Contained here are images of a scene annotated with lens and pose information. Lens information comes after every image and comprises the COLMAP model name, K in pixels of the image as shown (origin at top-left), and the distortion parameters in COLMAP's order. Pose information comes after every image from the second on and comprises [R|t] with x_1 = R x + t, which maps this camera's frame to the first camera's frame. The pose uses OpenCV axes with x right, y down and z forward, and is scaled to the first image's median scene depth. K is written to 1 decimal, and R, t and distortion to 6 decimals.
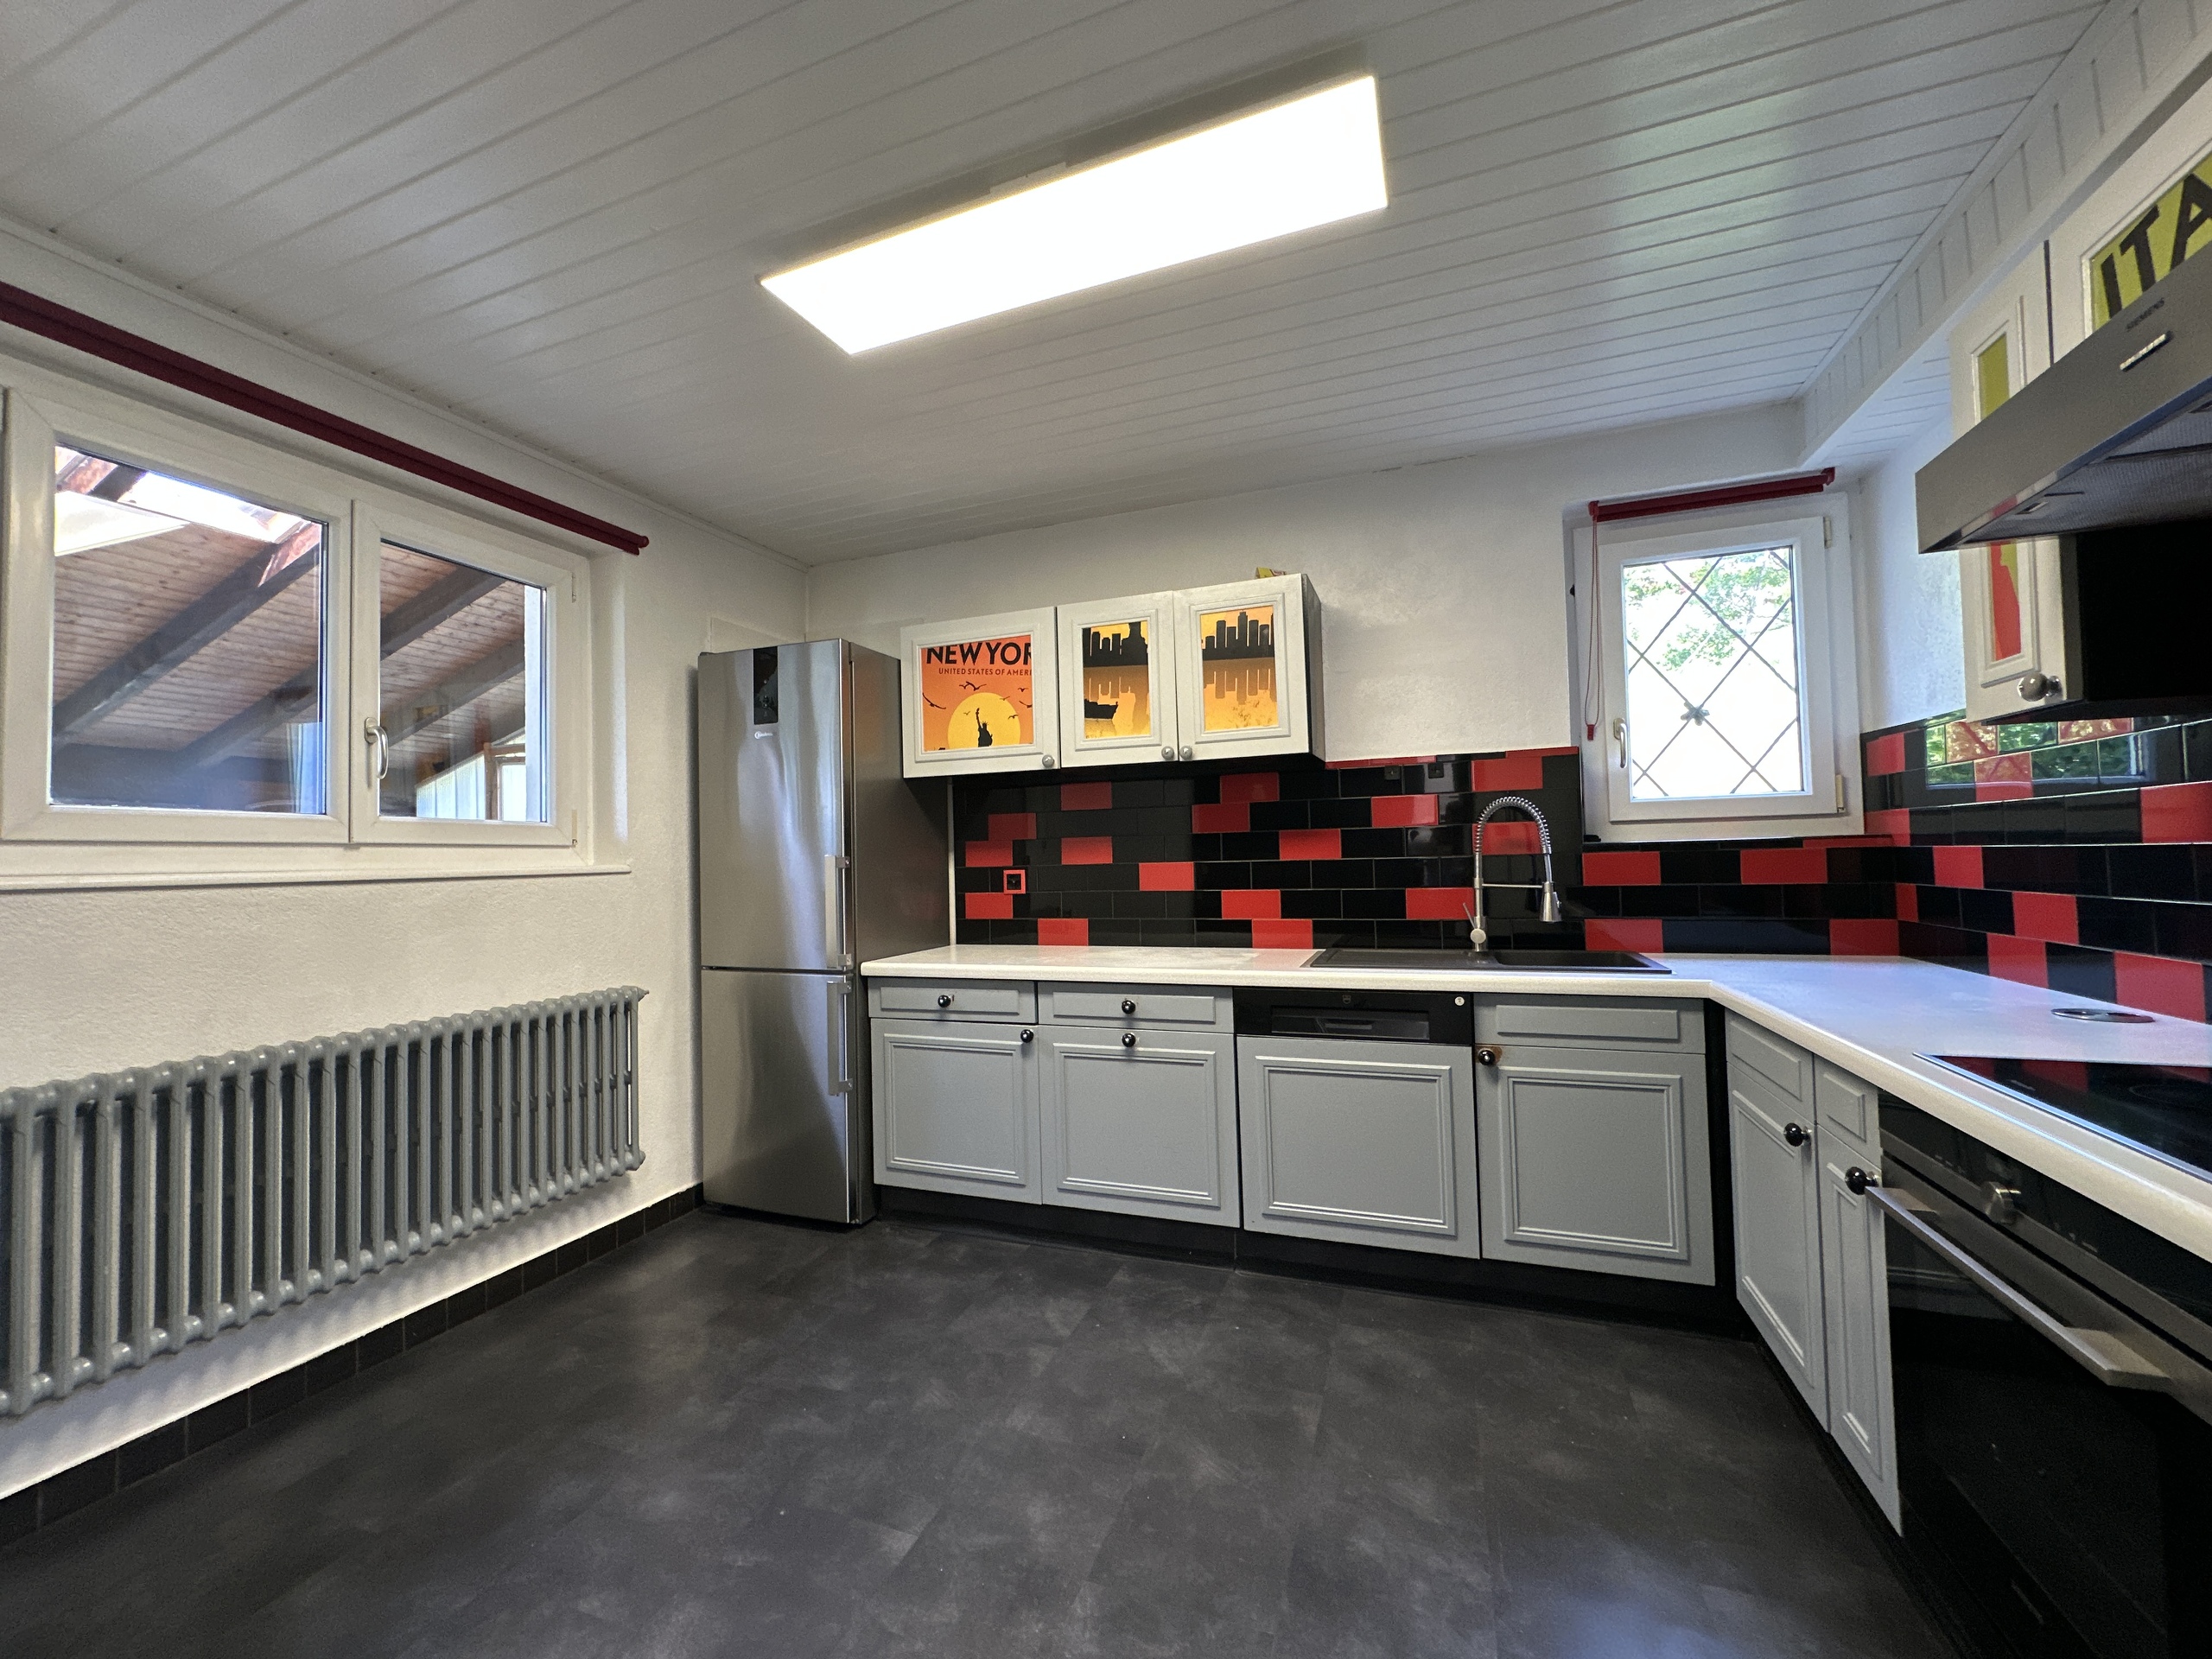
lens RADIAL K [[875.8, 0, 1106.0], [0, 875.8, 829.5], [0, 0, 1]] dist [-0.009288, 0.000022]
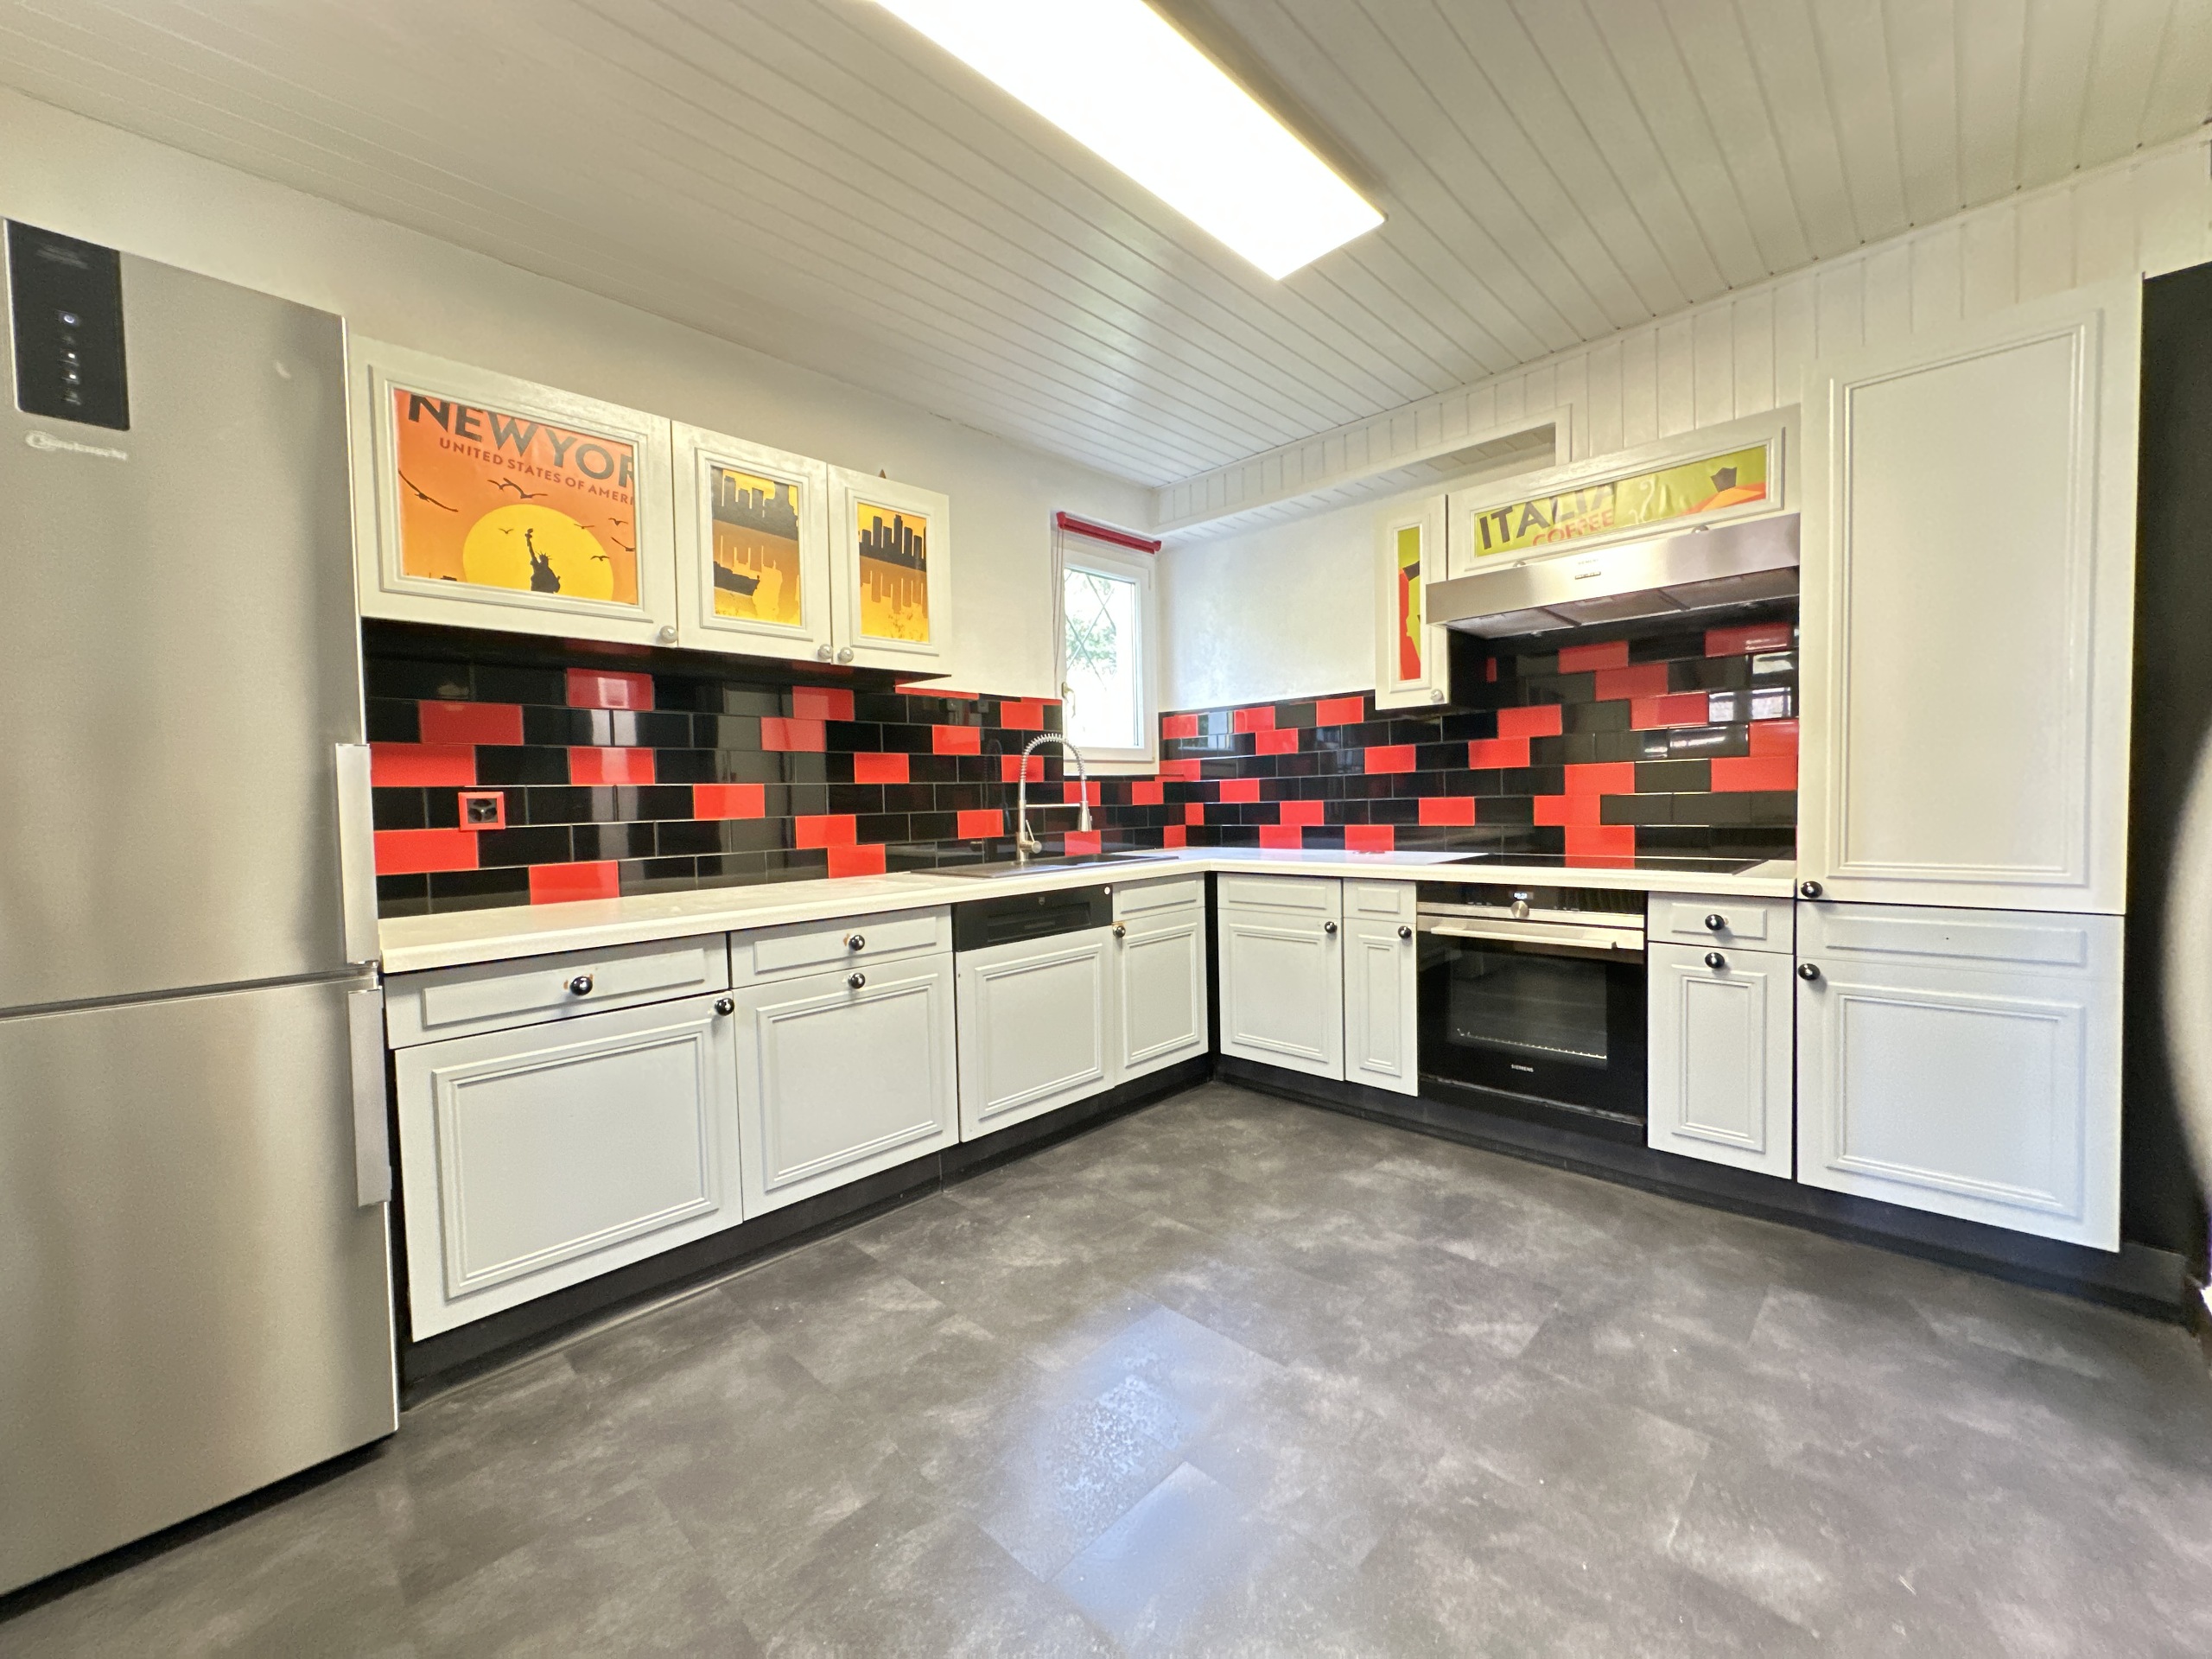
lens RADIAL K [[875.8, 0, 1106.0], [0, 875.8, 829.5], [0, 0, 1]] dist [-0.009288, 0.000022]
pose [[0.404478, -0.018046, 0.914370, -0.647502], [-0.014589, 0.999551, 0.026181, 0.064610], [-0.914431, -0.023929, 0.404033, 0.422925]]
